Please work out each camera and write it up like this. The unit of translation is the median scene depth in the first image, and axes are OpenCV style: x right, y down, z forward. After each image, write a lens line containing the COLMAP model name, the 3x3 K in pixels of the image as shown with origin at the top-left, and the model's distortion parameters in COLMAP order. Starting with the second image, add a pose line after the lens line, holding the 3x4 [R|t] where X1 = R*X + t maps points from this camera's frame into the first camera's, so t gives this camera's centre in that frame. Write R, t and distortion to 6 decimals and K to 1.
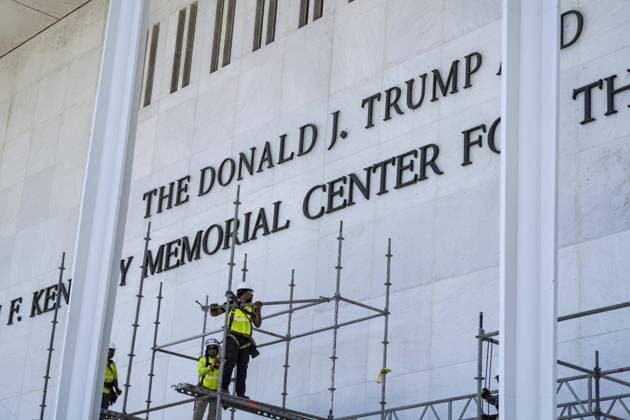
lens RADIAL K [[1360.6, 0, 315.0], [0, 1360.6, 210.1], [0, 0, 1]] dist [0.089753, 0.119183]
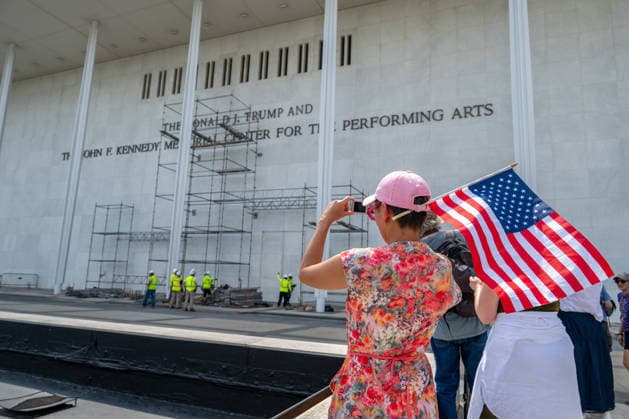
lens RADIAL K [[424.4, 0, 318.4], [0, 424.4, 210.9], [0, 0, 1]] dist [0.002488, 0.000352]
pose [[0.890595, 0.045727, 0.452493, -0.299351], [-0.144513, 0.971821, 0.186223, -0.064783], [-0.431227, -0.231240, 0.872107, -0.168379]]
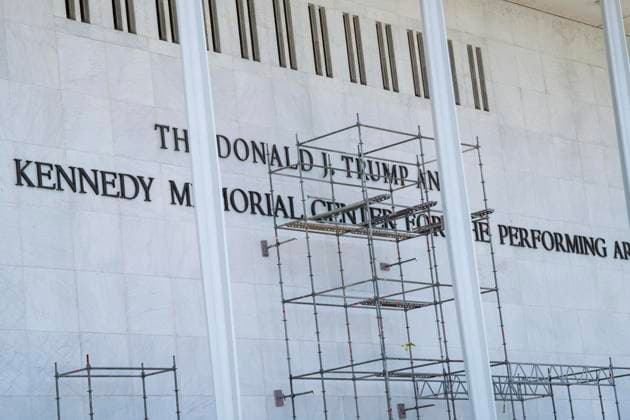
lens RADIAL K [[1647.8, 0, 317.5], [0, 1647.8, 222.9], [0, 0, 1]] dist [0.329471, 0.506039]
pose [[-0.127088, 0.159134, 0.979043, -1.753976], [-0.255130, 0.948592, -0.187302, 0.343447], [-0.958518, -0.273587, -0.079955, 1.145695]]
